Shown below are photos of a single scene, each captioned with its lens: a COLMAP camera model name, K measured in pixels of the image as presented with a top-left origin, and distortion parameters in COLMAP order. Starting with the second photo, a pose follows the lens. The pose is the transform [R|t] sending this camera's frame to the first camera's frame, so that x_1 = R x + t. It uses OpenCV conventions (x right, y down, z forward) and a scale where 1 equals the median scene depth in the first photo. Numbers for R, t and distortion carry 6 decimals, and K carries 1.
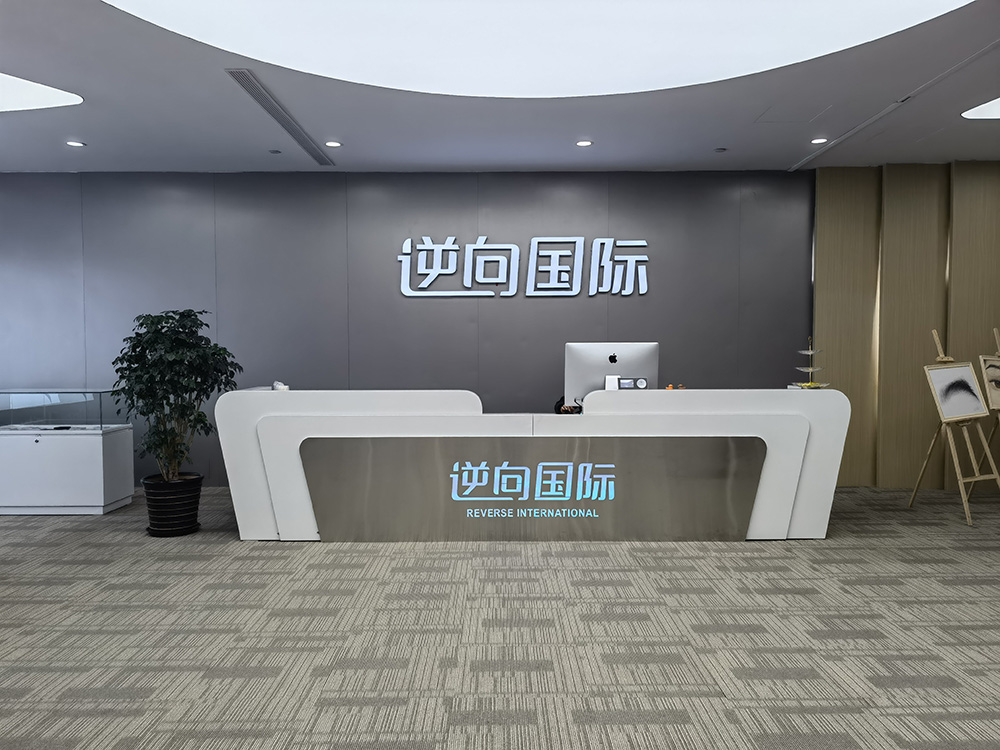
lens RADIAL K [[795.7, 0, 497.8], [0, 795.7, 377.7], [0, 0, 1]] dist [0.044531, -0.045270]
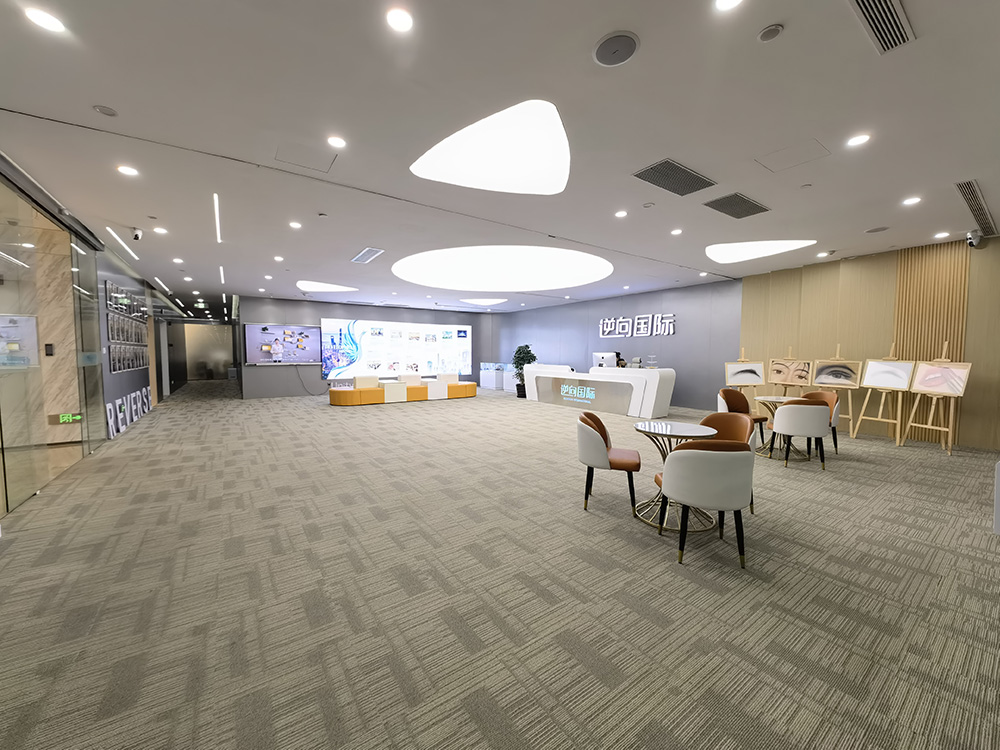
lens RADIAL K [[384.8, 0, 498.0], [0, 384.8, 371.2], [0, 0, 1]] dist [0.007992, -0.006656]
pose [[0.573942, 0.040874, -0.817875, 1.092467], [-0.033617, 0.999088, 0.026340, 0.004431], [0.818205, 0.012377, 0.574793, -0.254166]]
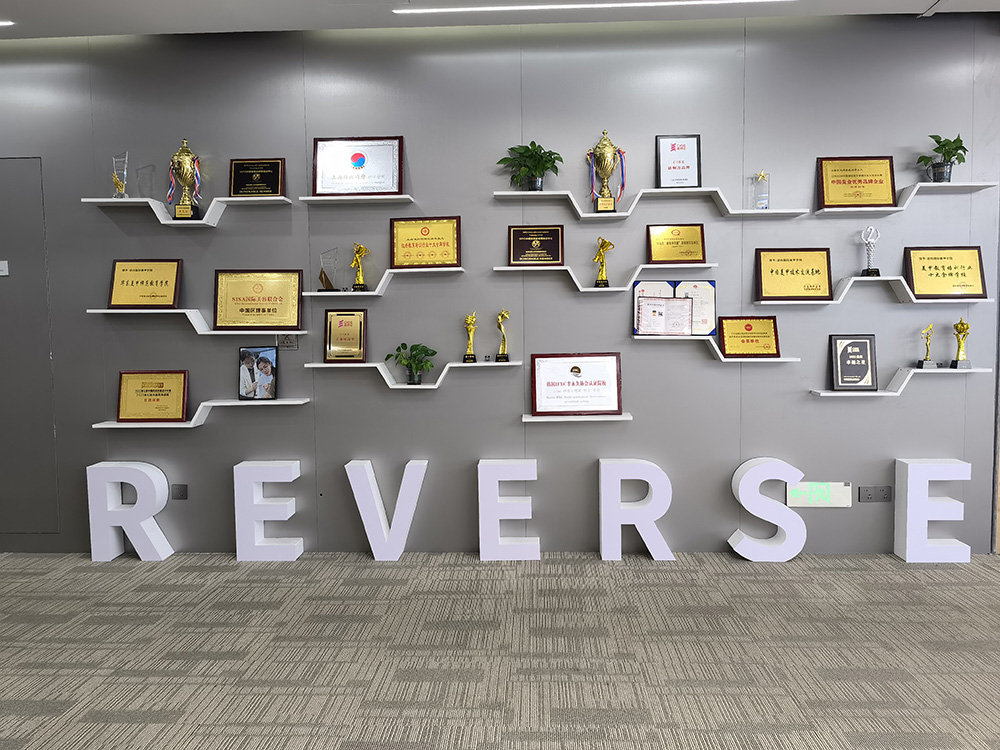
lens RADIAL K [[795.7, 0, 494.6], [0, 795.7, 378.1], [0, 0, 1]] dist [0.044531, -0.045270]
pose [[-0.998751, 0.014293, 0.047878, 0.777551], [0.019282, 0.994242, 0.105405, -0.012630], [-0.046096, 0.106197, -0.993276, 0.229263]]
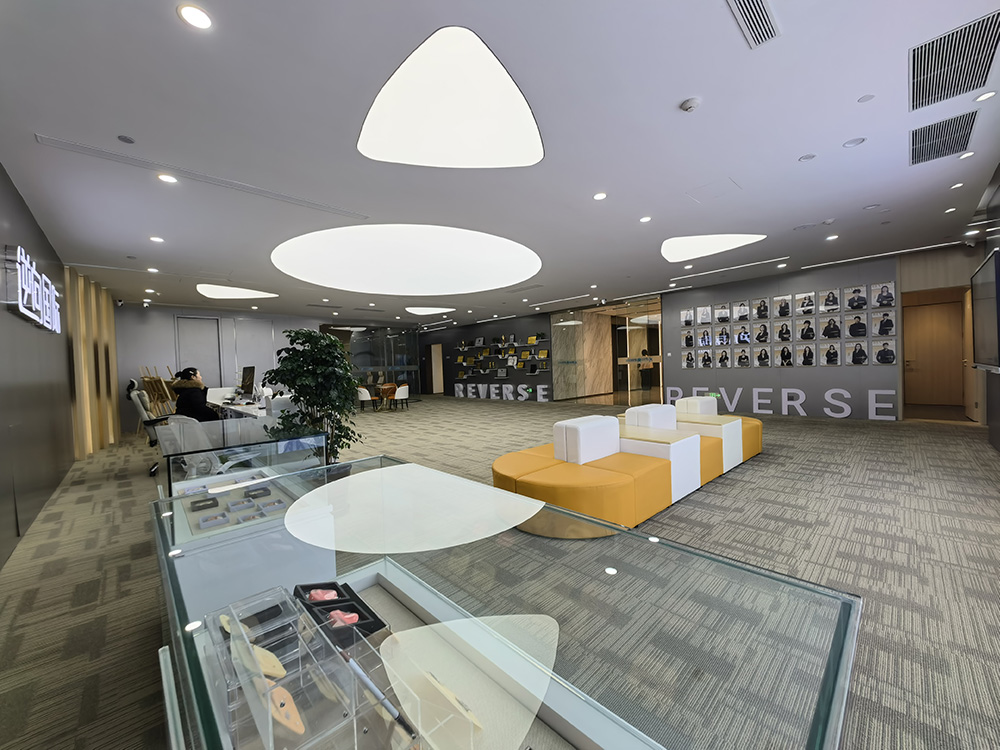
lens RADIAL K [[384.8, 0, 498.7], [0, 384.8, 377.4], [0, 0, 1]] dist [0.007992, -0.006656]
pose [[-0.687640, 0.009194, 0.725994, -0.925806], [0.068221, 0.996314, 0.052000, -0.022358], [-0.722840, 0.085286, -0.685732, 1.100158]]
